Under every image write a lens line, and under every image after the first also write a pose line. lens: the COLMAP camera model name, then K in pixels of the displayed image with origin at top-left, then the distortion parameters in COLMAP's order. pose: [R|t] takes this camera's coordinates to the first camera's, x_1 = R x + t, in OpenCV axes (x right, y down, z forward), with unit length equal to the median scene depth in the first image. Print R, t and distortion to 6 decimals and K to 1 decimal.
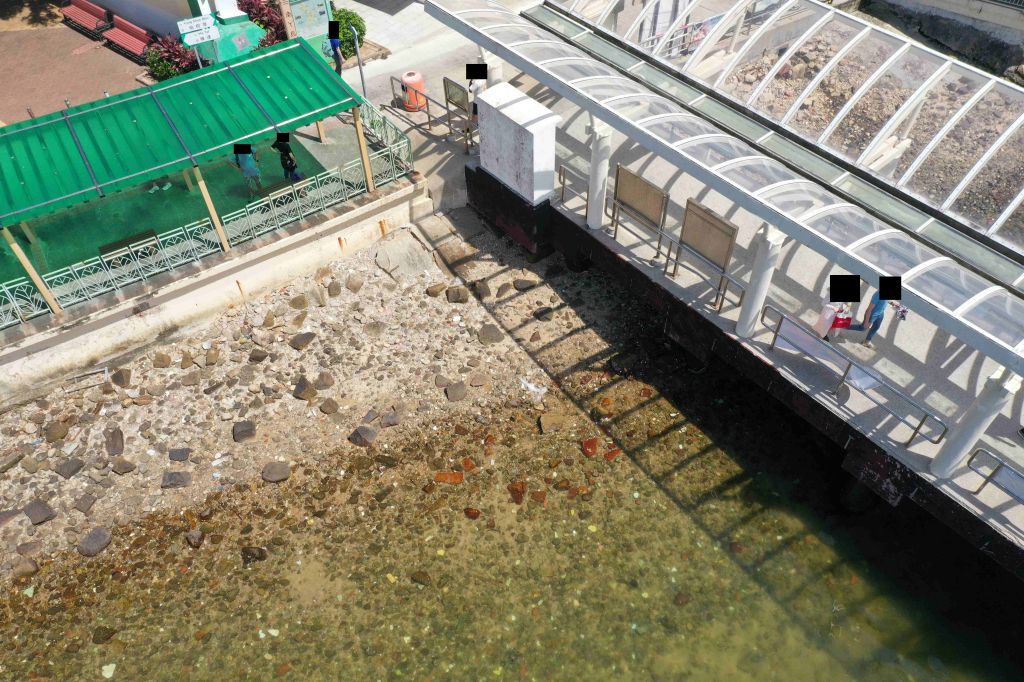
lens RADIAL K [[803.6, 0, 512.0], [0, 803.6, 341.0], [0, 0, 1]] dist [0.012126, 0.002650]
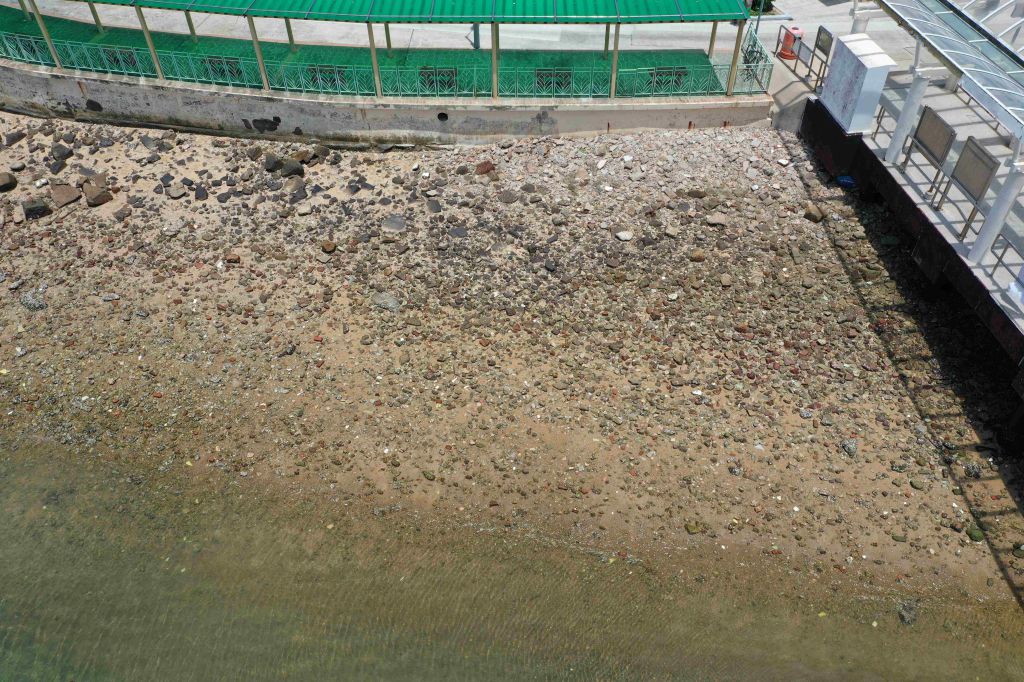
lens RADIAL K [[809.6, 0, 512.0], [0, 809.6, 341.0], [0, 0, 1]] dist [0.009784, 0.000192]
pose [[0.843722, 0.383569, -0.375510, 0.196494], [-0.407613, 0.913001, 0.016743, 0.335106], [0.349263, 0.138937, 0.926667, -0.311363]]
